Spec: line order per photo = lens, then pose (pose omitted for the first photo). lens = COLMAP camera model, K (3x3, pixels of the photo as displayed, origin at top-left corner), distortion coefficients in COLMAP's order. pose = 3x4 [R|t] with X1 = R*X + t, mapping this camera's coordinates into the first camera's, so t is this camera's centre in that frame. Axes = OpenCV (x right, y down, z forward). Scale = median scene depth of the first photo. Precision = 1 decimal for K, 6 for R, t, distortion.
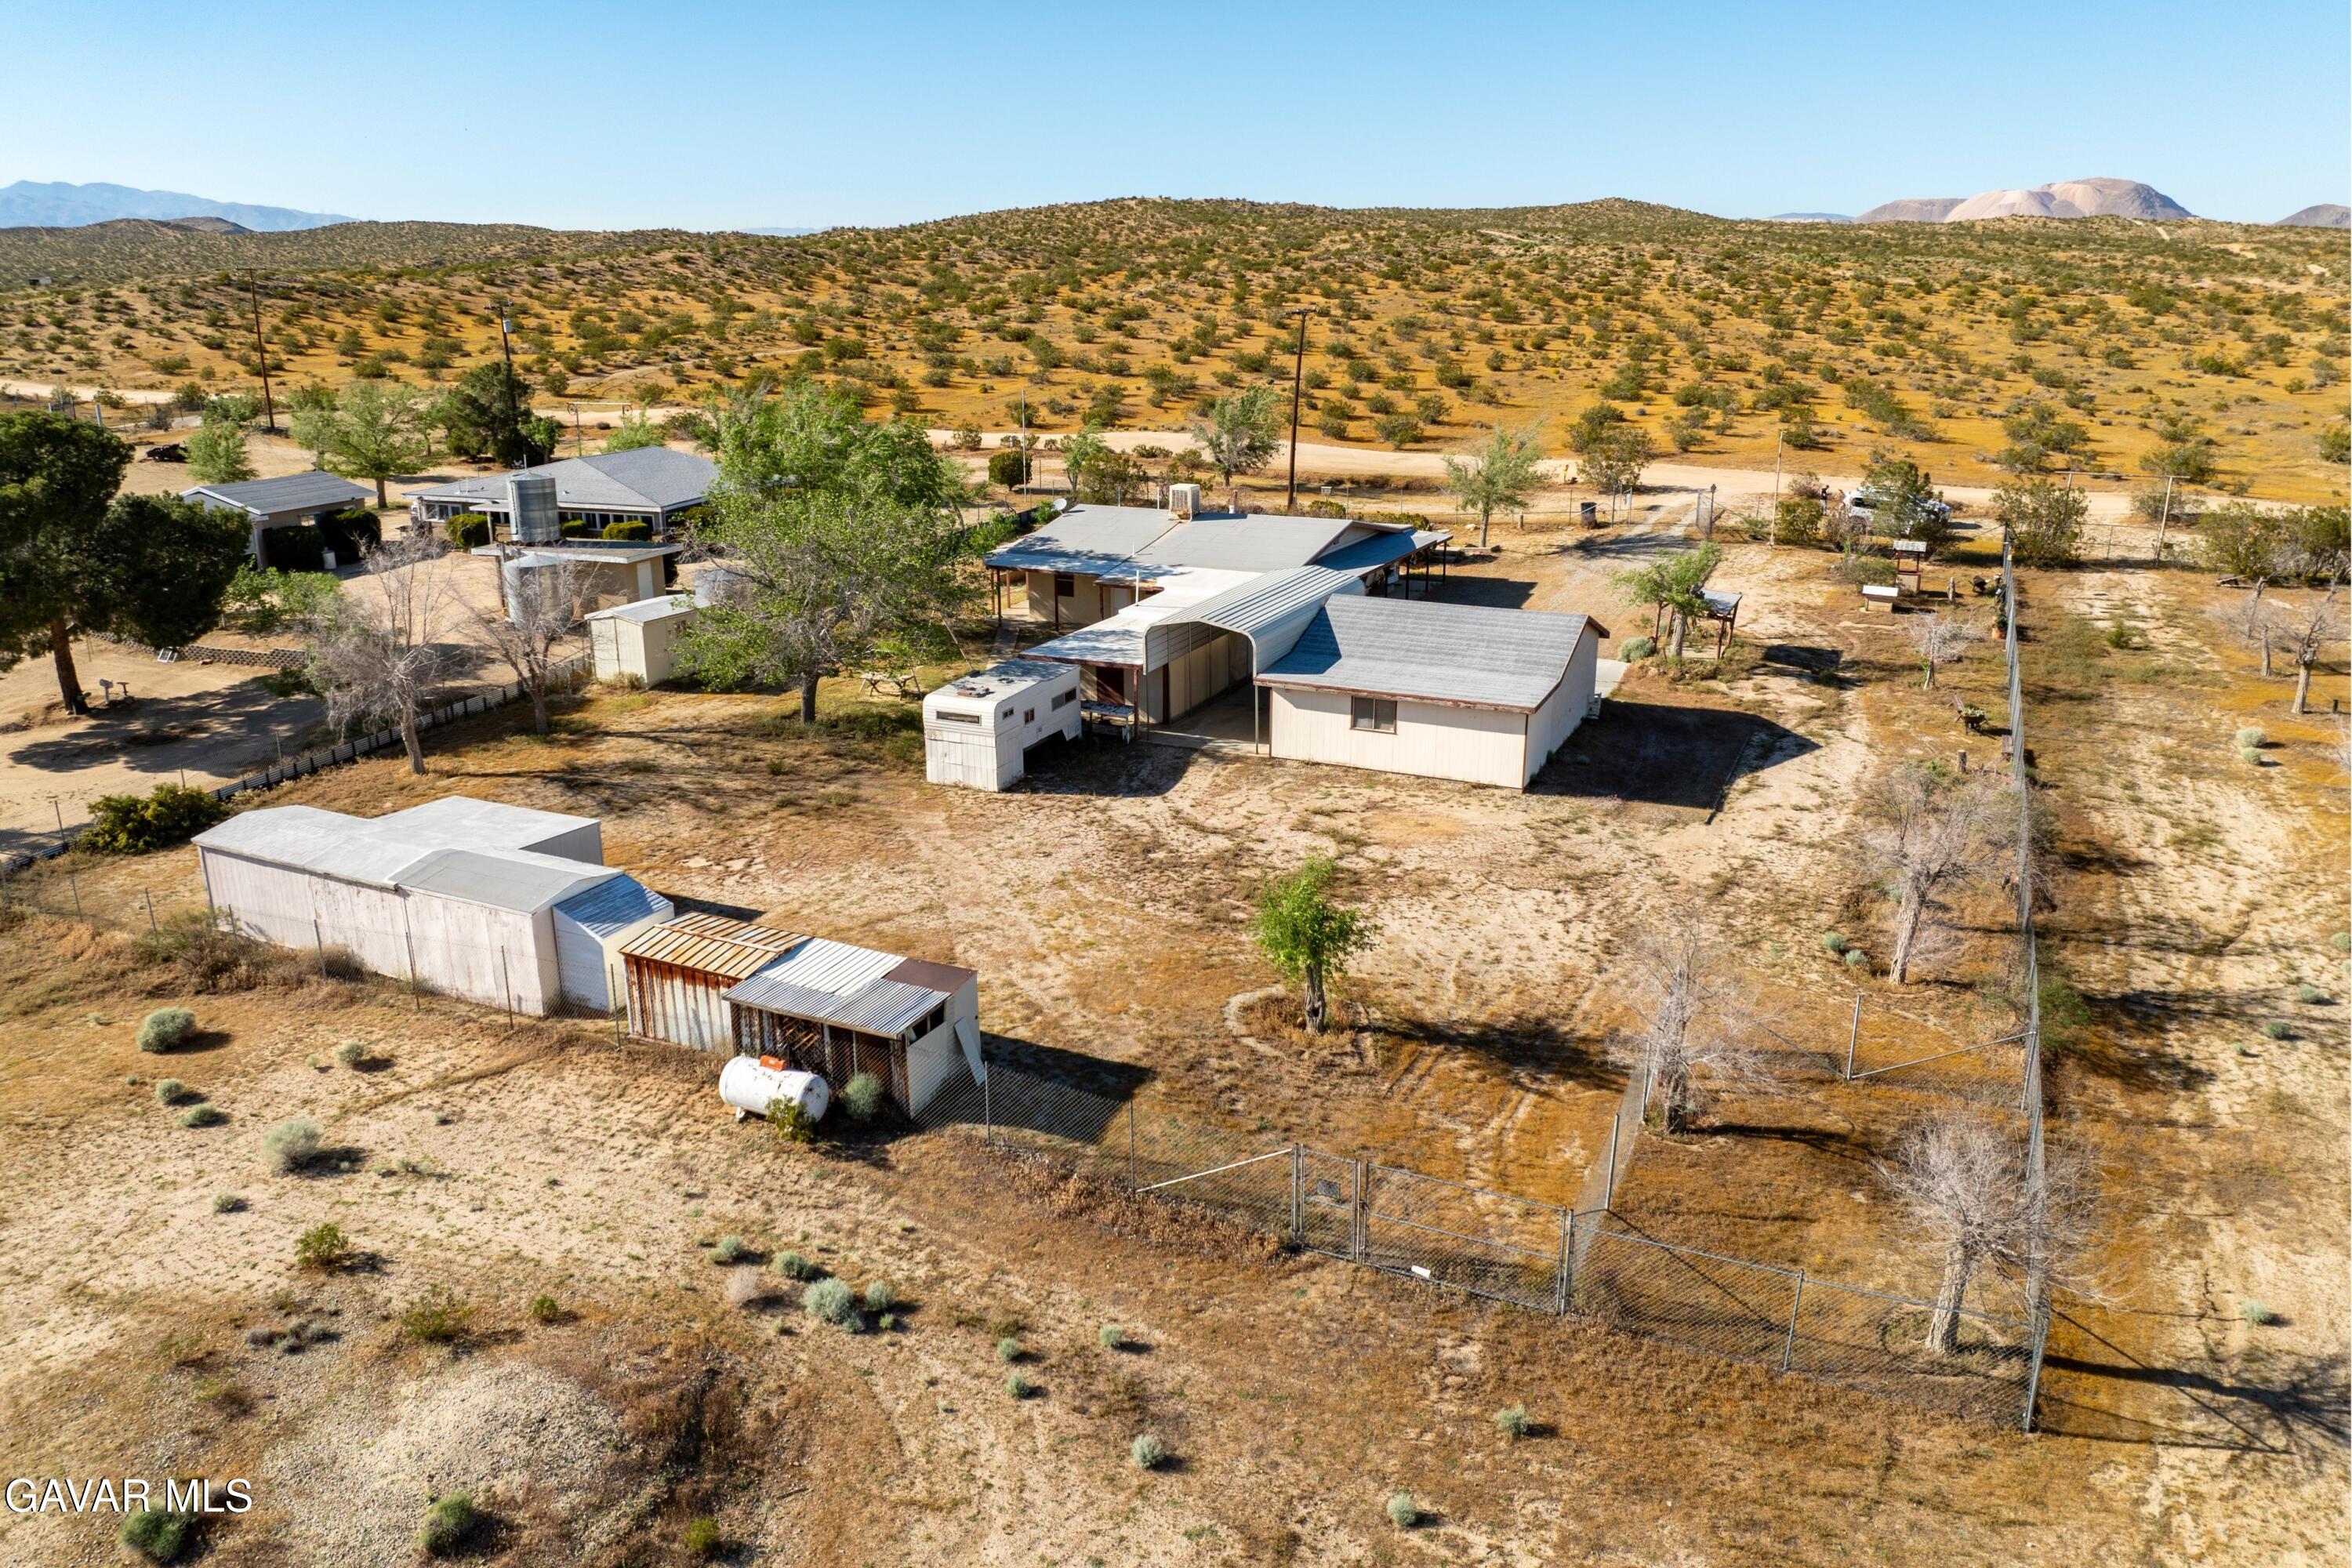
lens RADIAL K [[1632.6, 0, 1152.6], [0, 1632.6, 783.9], [0, 0, 1]] dist [-0.023324, -0.005192]
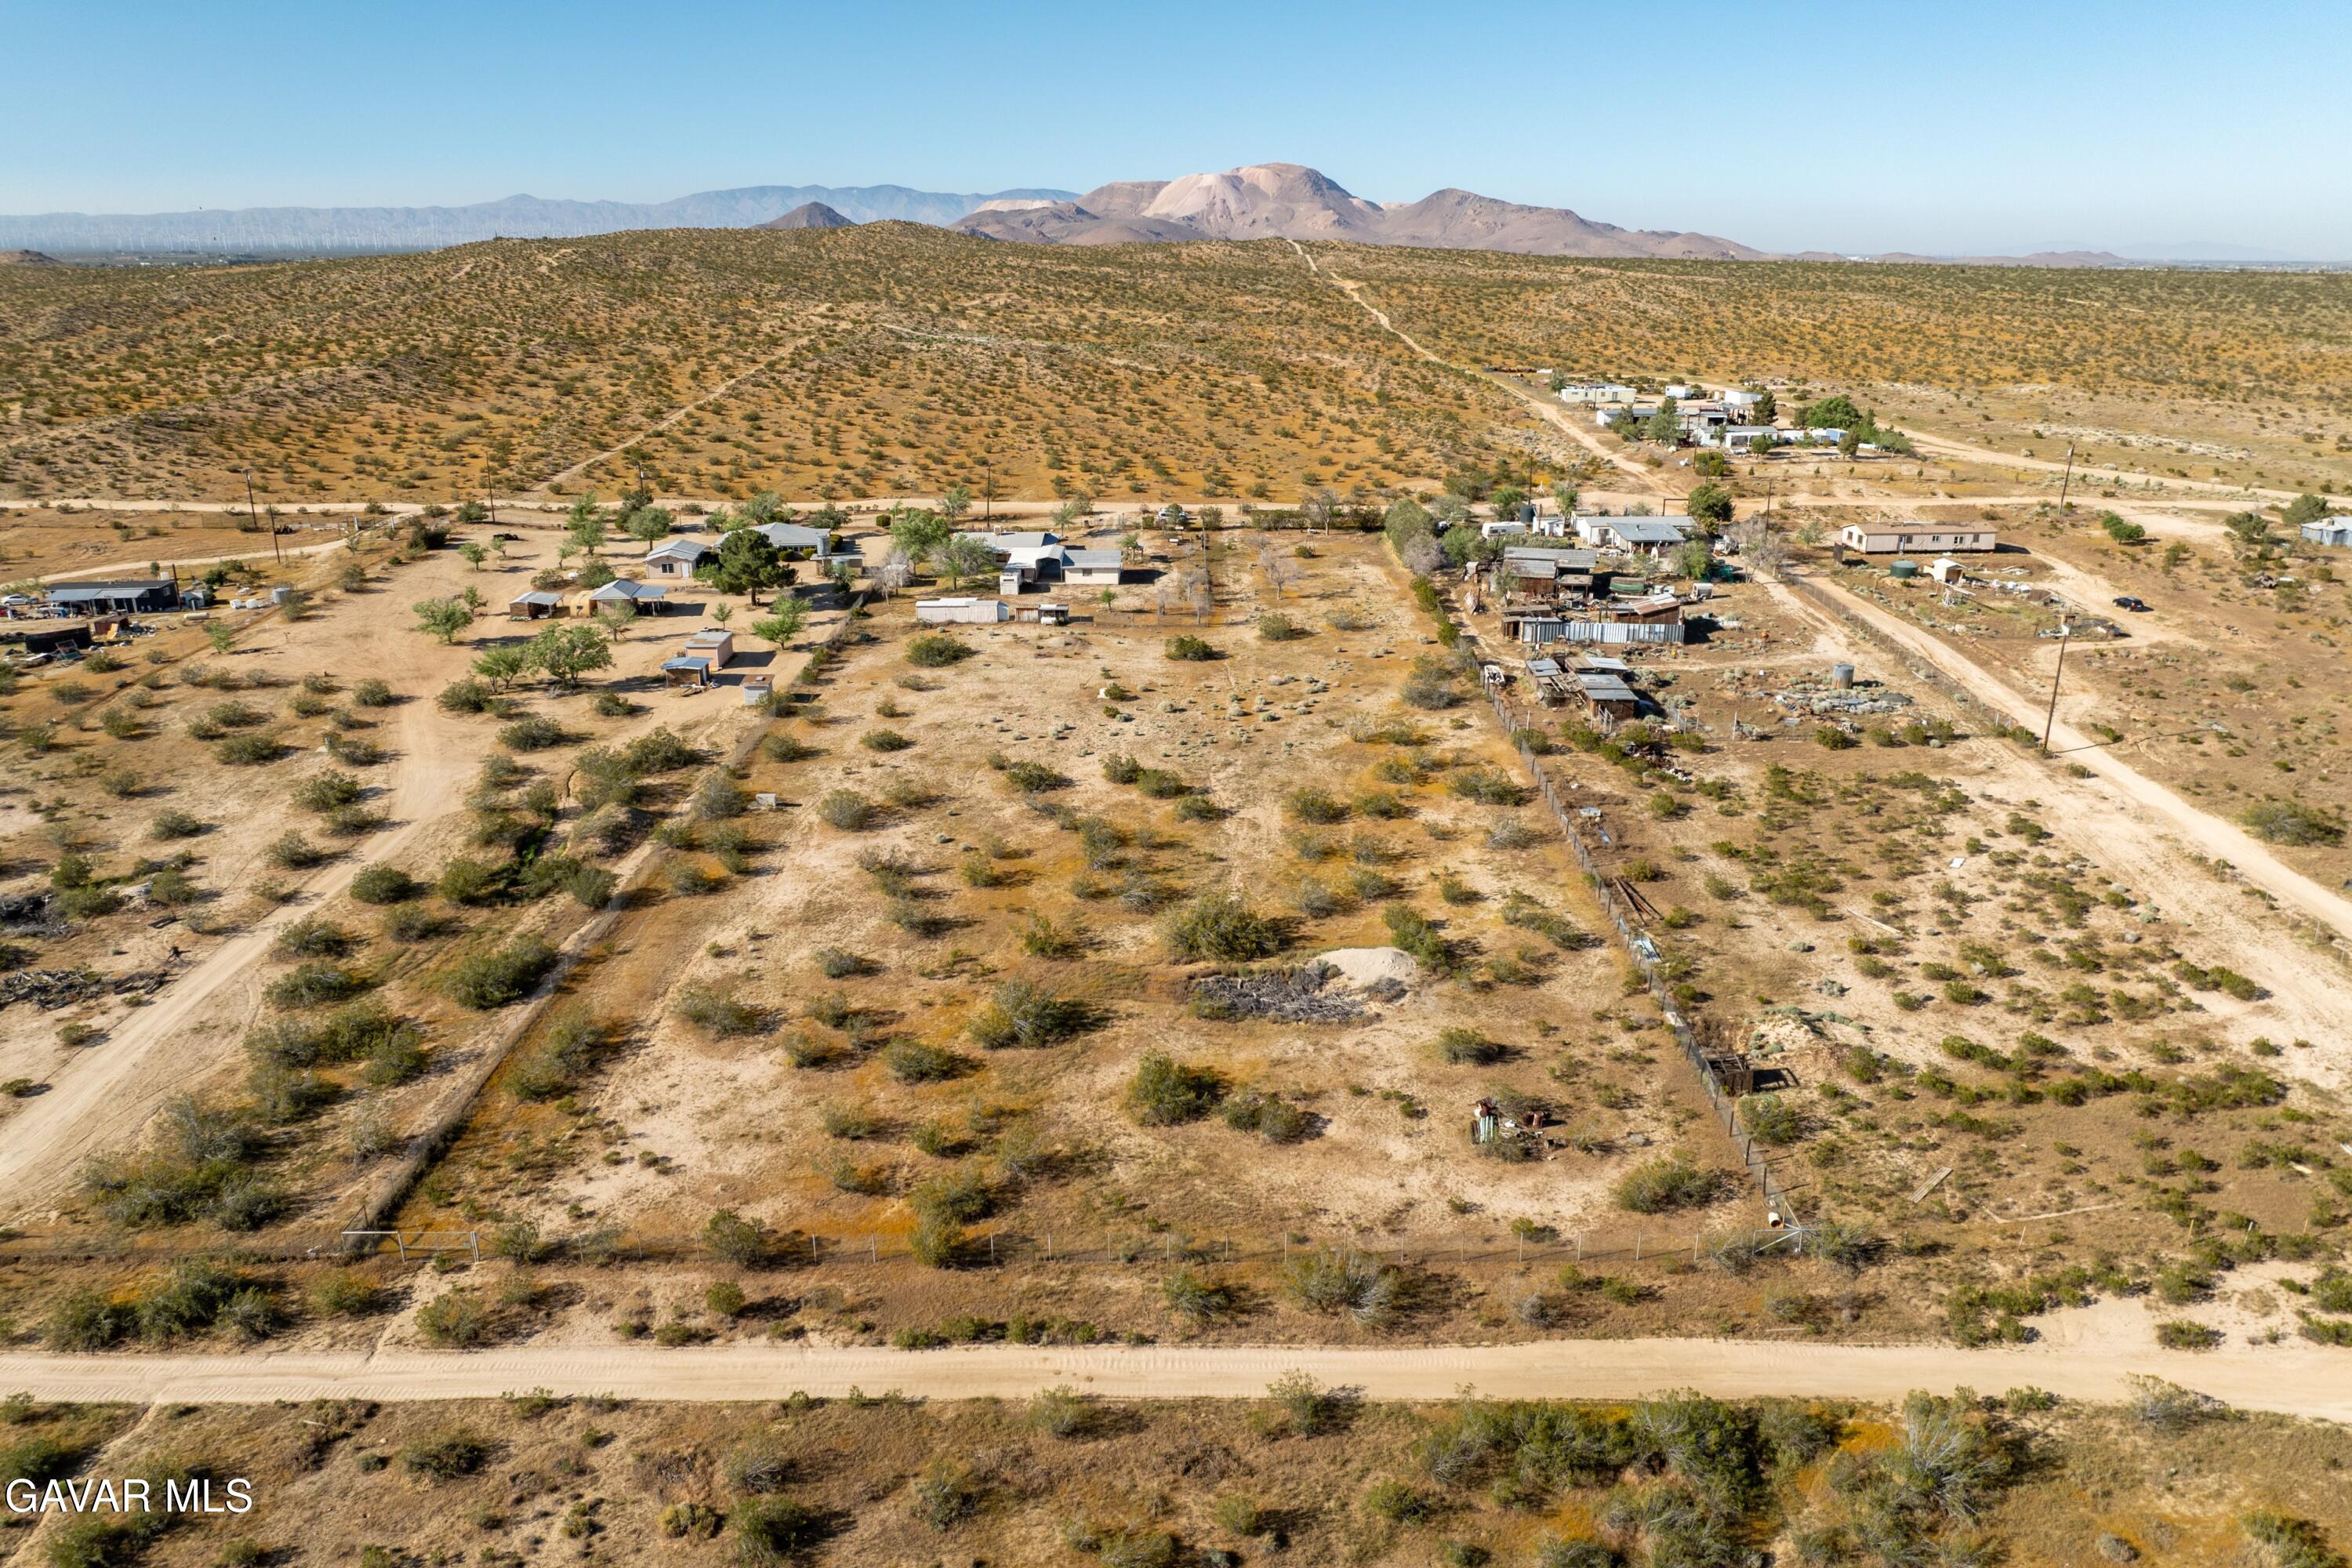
lens RADIAL K [[1657.4, 0, 1180.2], [0, 1657.4, 807.4], [0, 0, 1]] dist [-0.050088, 0.022745]
pose [[0.901564, -0.140588, 0.409166, -0.580994], [0.130706, 0.990047, 0.052178, 0.144217], [-0.412429, 0.006439, 0.910967, -1.213779]]
